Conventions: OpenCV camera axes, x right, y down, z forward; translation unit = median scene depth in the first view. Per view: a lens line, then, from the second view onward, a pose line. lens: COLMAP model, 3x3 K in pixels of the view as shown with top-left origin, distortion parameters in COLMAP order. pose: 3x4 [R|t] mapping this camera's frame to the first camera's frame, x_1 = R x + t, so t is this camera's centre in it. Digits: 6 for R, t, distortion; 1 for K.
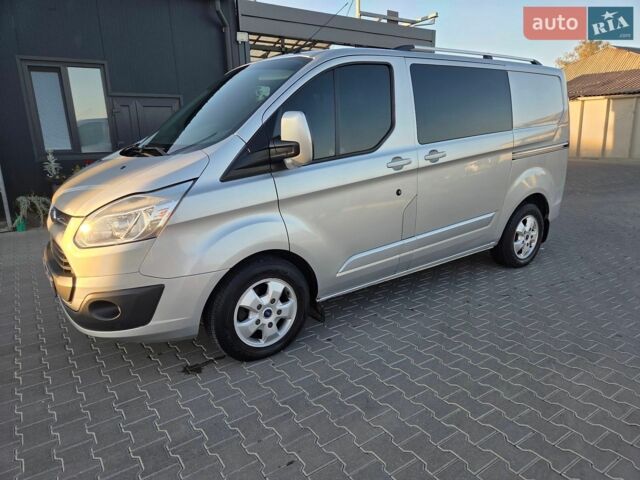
lens RADIAL K [[440.2, 0, 325.1], [0, 440.2, 250.9], [0, 0, 1]] dist [0.045840, -0.030091]
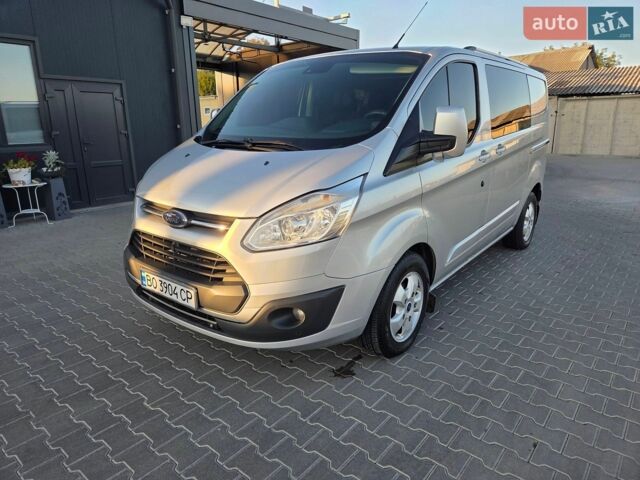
lens RADIAL K [[440.2, 0, 325.0], [0, 440.2, 240.6], [0, 0, 1]] dist [0.045840, -0.030091]
pose [[0.960377, -0.053341, 0.273551, -0.514194], [0.055378, 0.998465, 0.000275, -0.017678], [-0.273146, 0.014885, 0.961857, 0.077905]]
